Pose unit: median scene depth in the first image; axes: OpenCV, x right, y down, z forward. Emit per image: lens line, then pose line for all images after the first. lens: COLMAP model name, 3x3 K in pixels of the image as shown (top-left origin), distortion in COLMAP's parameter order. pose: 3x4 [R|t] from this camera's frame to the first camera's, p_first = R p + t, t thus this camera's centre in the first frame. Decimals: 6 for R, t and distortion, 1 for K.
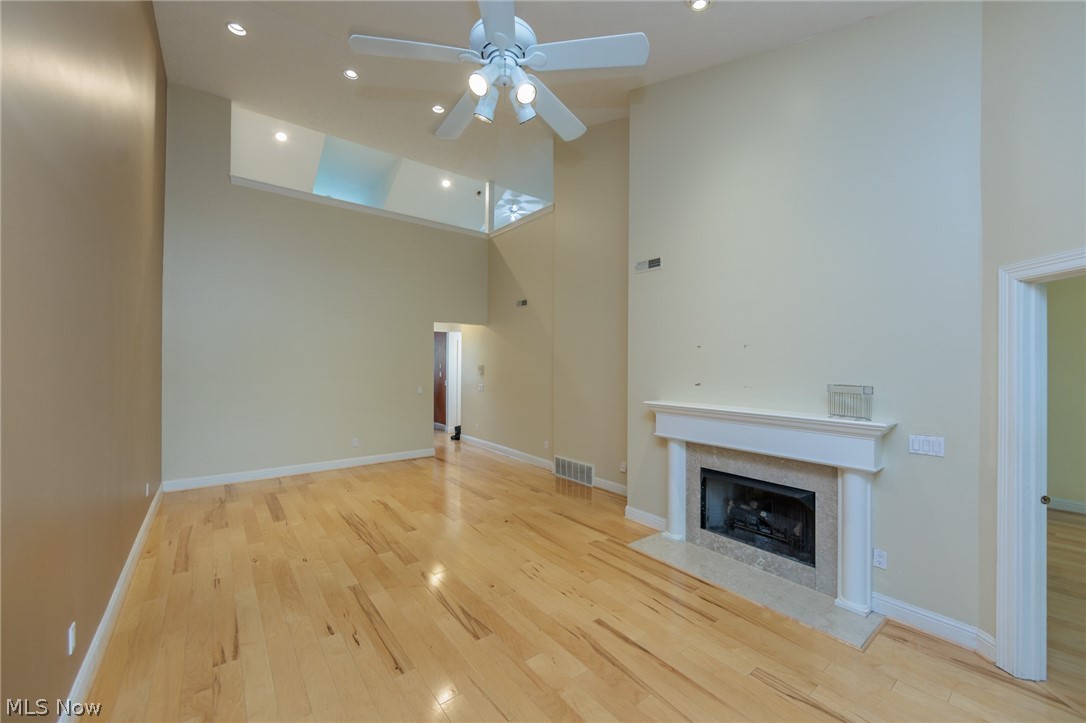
lens RADIAL K [[426.4, 0, 547.7], [0, 426.4, 357.6], [0, 0, 1]] dist [-0.003359, -0.000339]
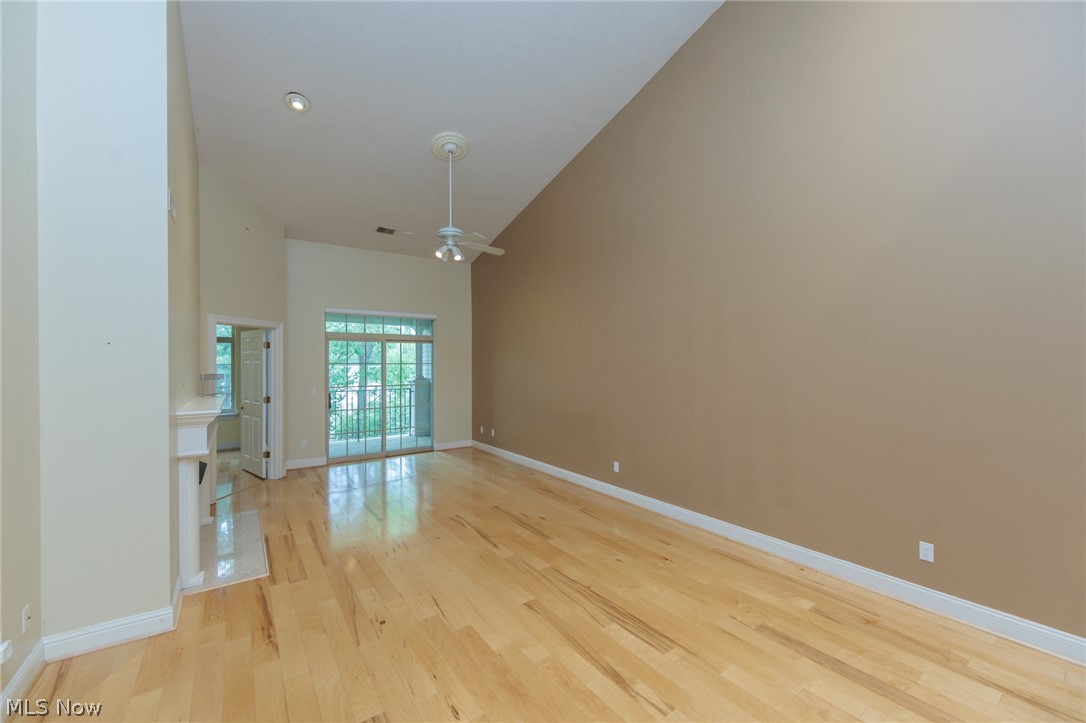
lens RADIAL K [[426.4, 0, 551.1], [0, 426.4, 363.7], [0, 0, 1]] dist [-0.003359, -0.000339]
pose [[-0.999606, -0.004837, 0.027643, -0.428074], [-0.005034, 0.999962, -0.007064, 0.025272], [-0.027607, -0.007200, -0.999593, 1.958603]]
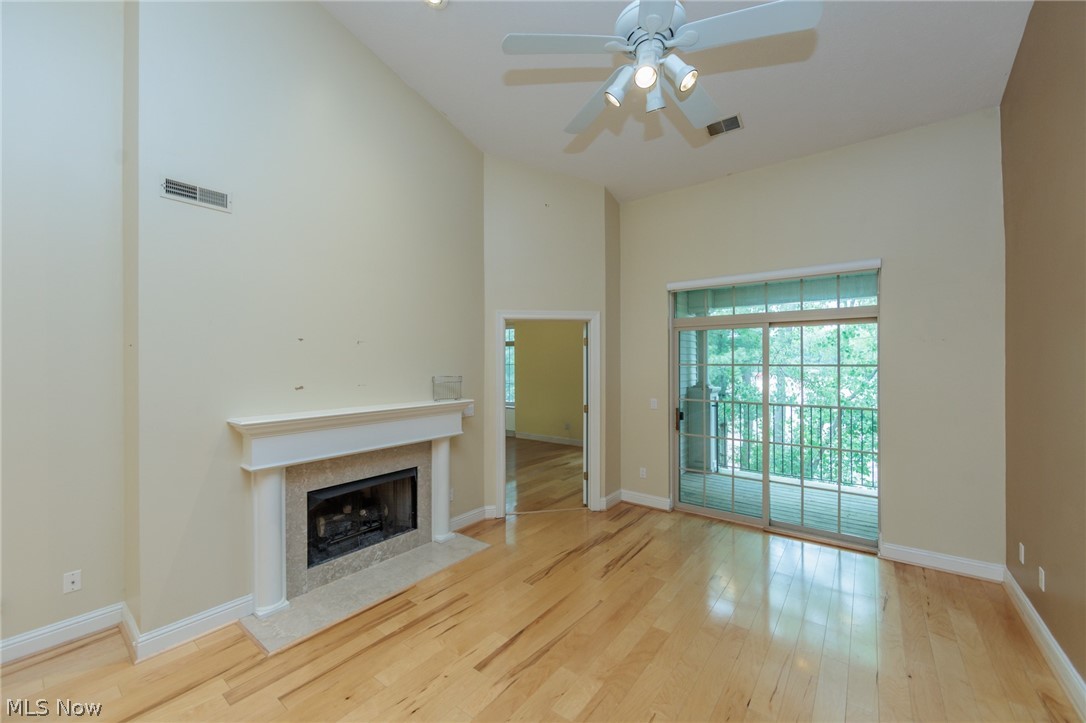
lens RADIAL K [[426.4, 0, 540.1], [0, 426.4, 363.1], [0, 0, 1]] dist [-0.003359, -0.000339]
pose [[-0.246375, -0.008135, 0.969141, -0.542268], [-0.009649, 0.999936, 0.005940, 0.008890], [-0.969127, -0.007888, -0.246437, 0.825184]]
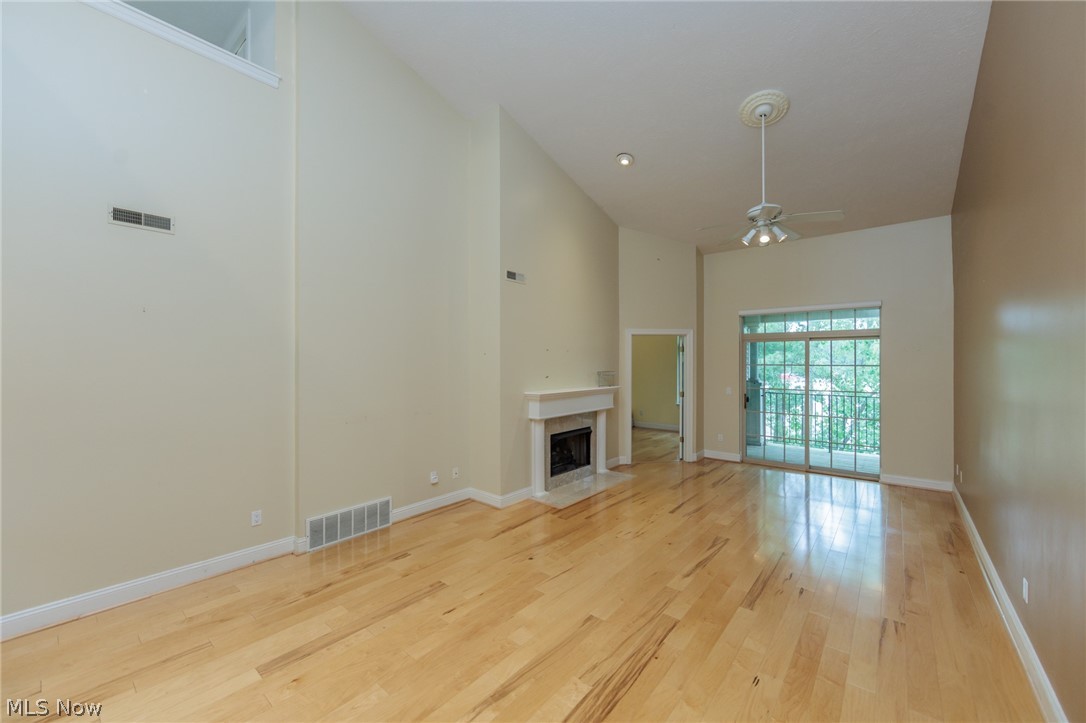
lens RADIAL K [[426.4, 0, 539.9], [0, 426.4, 362.5], [0, 0, 1]] dist [-0.003359, -0.000339]
pose [[-0.207764, -0.006836, 0.978155, -1.088147], [-0.012401, 0.999914, 0.004354, 0.010123], [-0.978100, -0.011226, -0.207831, 1.415183]]
